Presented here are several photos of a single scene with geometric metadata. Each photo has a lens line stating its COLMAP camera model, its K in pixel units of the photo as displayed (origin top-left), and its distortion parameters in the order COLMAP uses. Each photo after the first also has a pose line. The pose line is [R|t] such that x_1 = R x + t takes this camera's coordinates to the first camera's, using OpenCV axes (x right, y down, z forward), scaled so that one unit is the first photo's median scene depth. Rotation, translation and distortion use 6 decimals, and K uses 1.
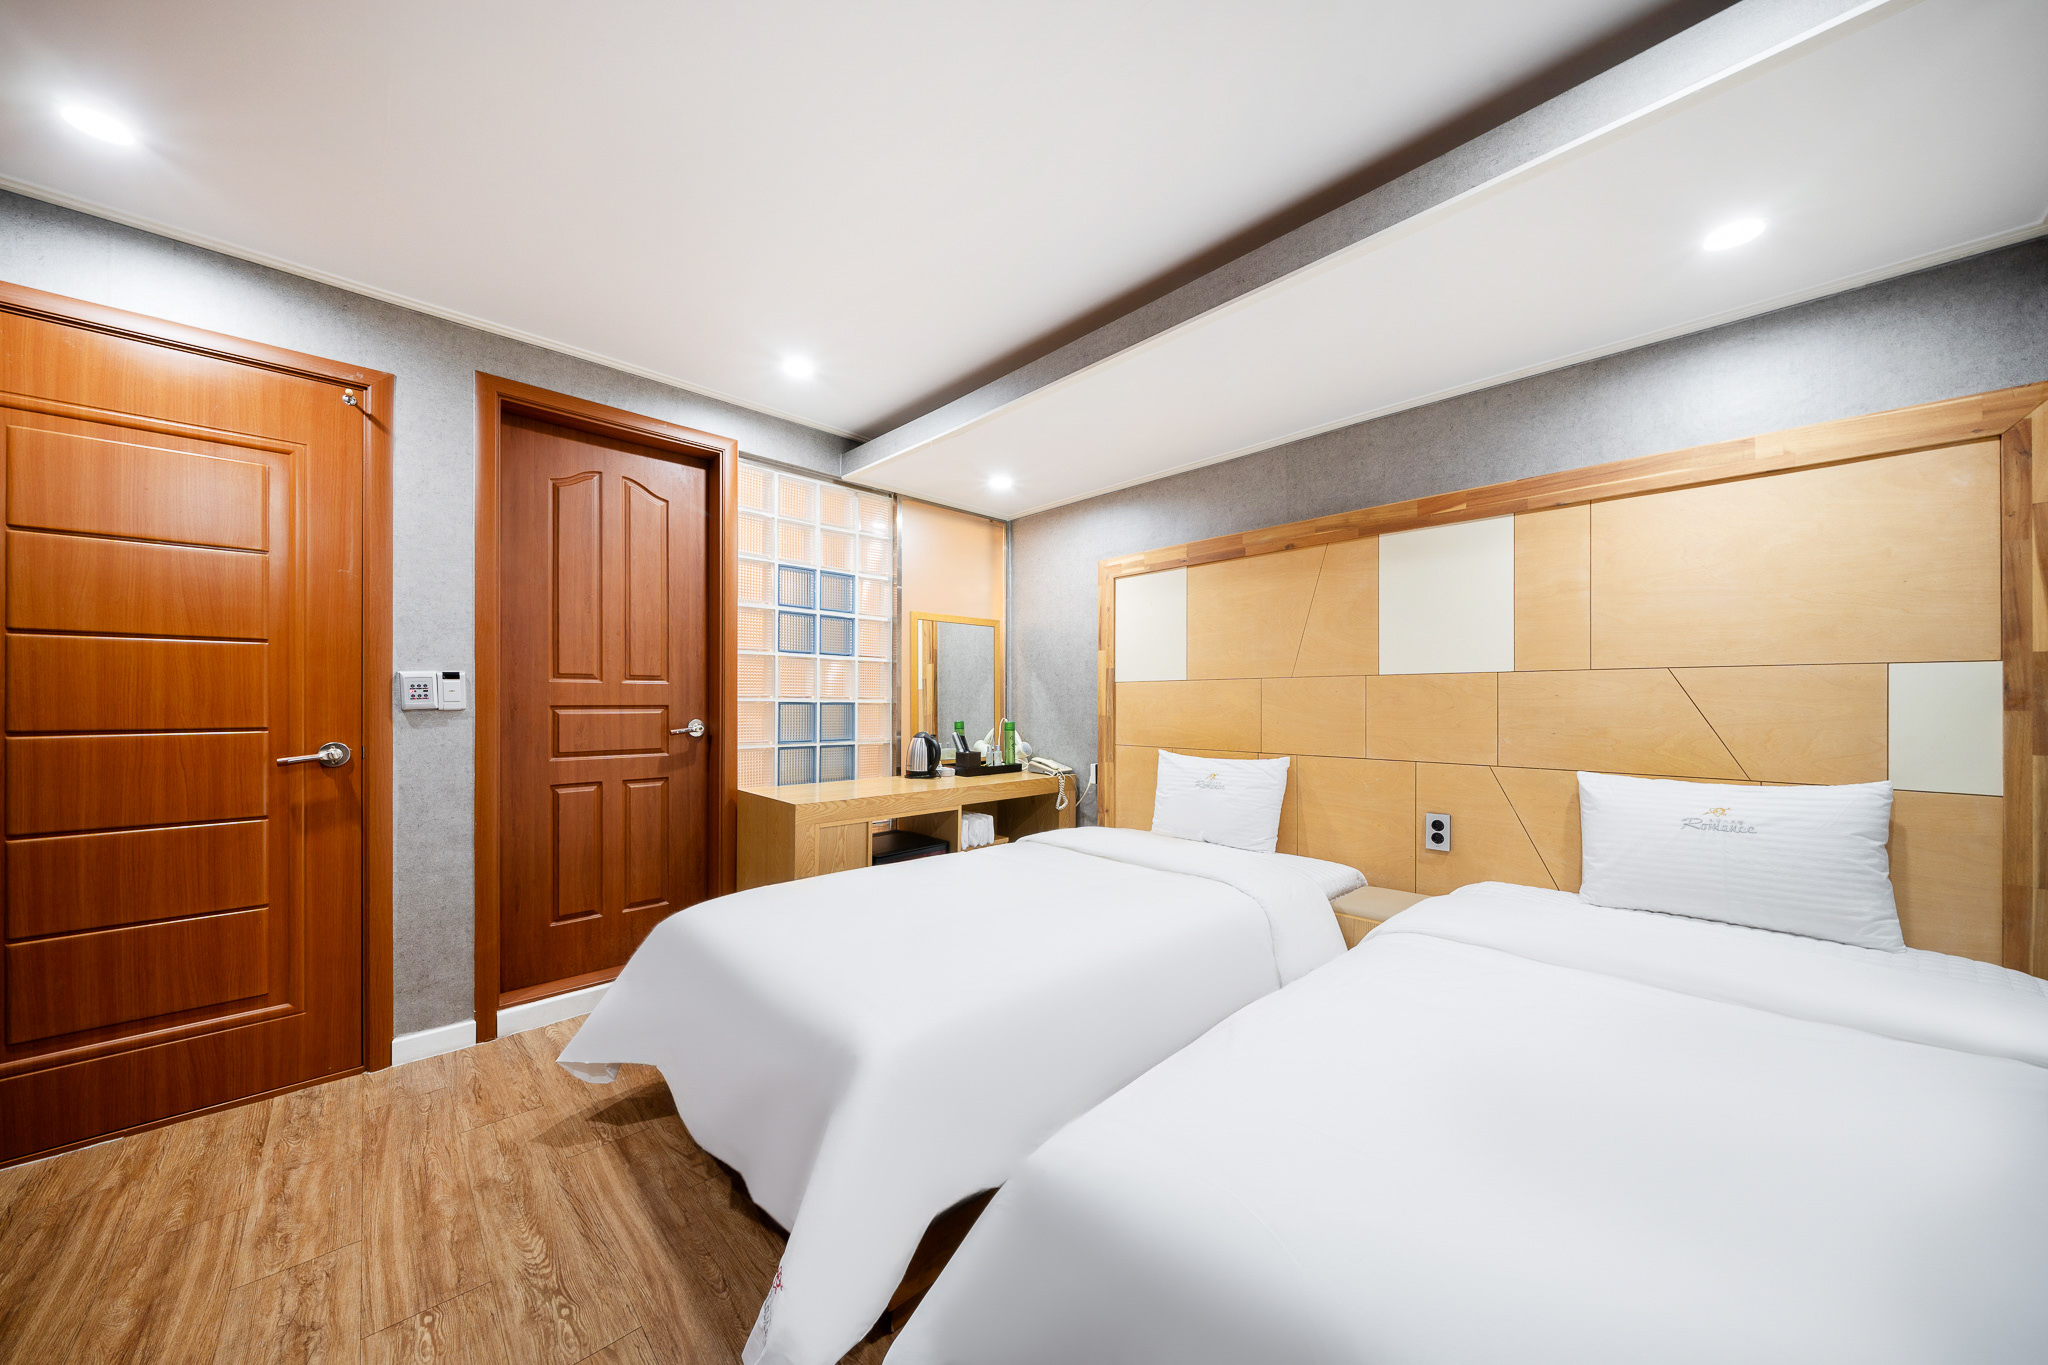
lens RADIAL K [[706.9, 0, 1032.5], [0, 706.9, 686.0], [0, 0, 1]] dist [-0.002389, -0.000072]
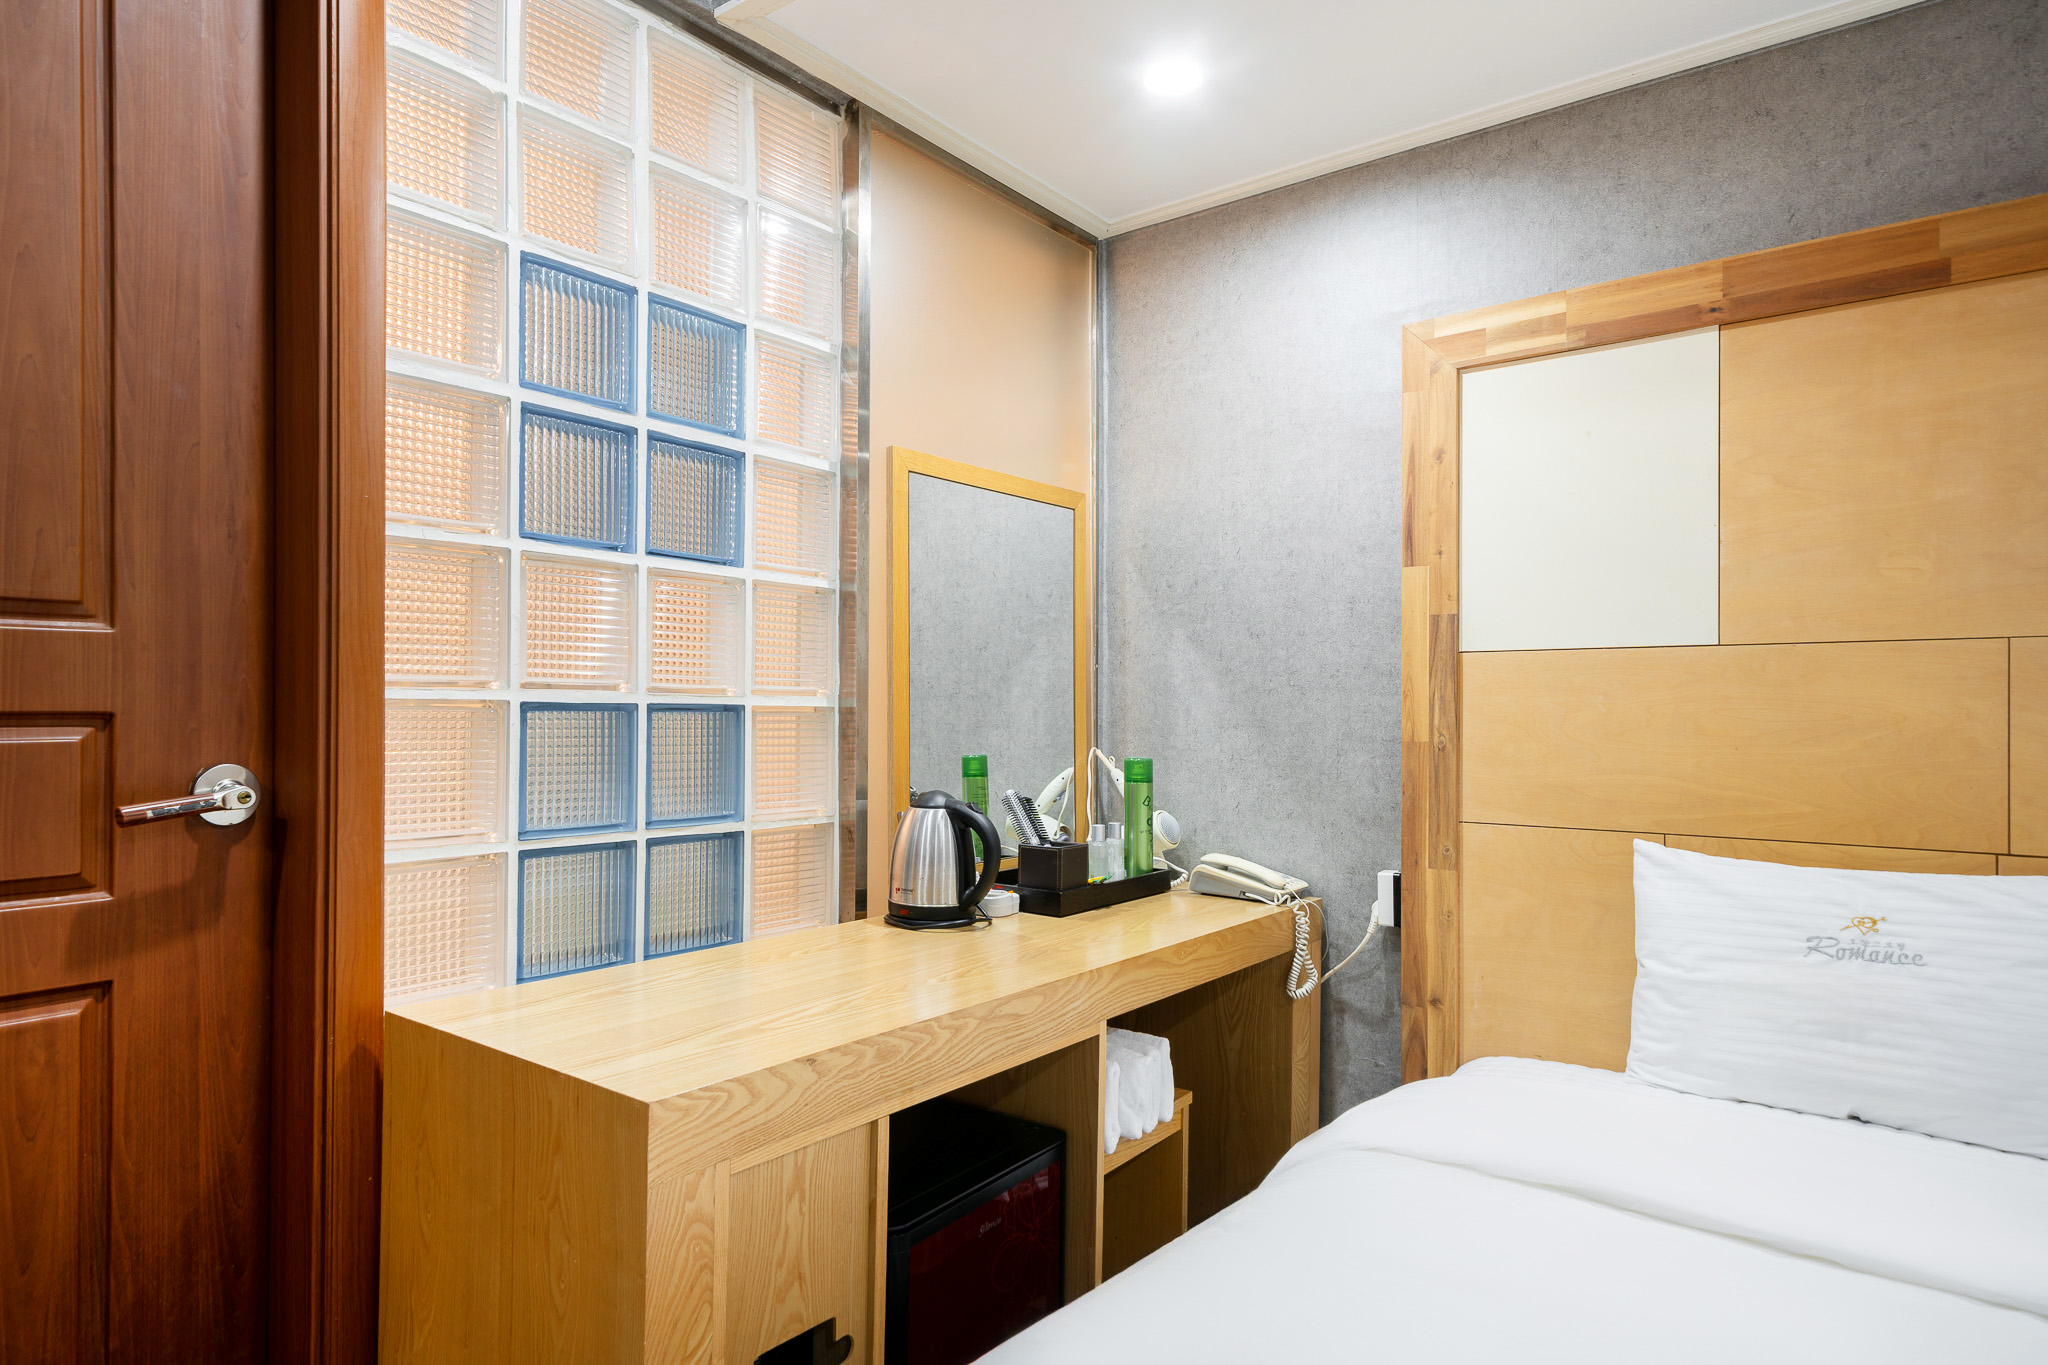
lens RADIAL K [[1194.4, 0, 1018.3], [0, 1194.4, 683.5], [0, 0, 1]] dist [0.006537, -0.000767]
pose [[0.989743, 0.004279, 0.142797, -0.205390], [-0.004405, 0.999990, 0.000563, 0.012170], [-0.142794, -0.001186, 0.989752, 0.427277]]
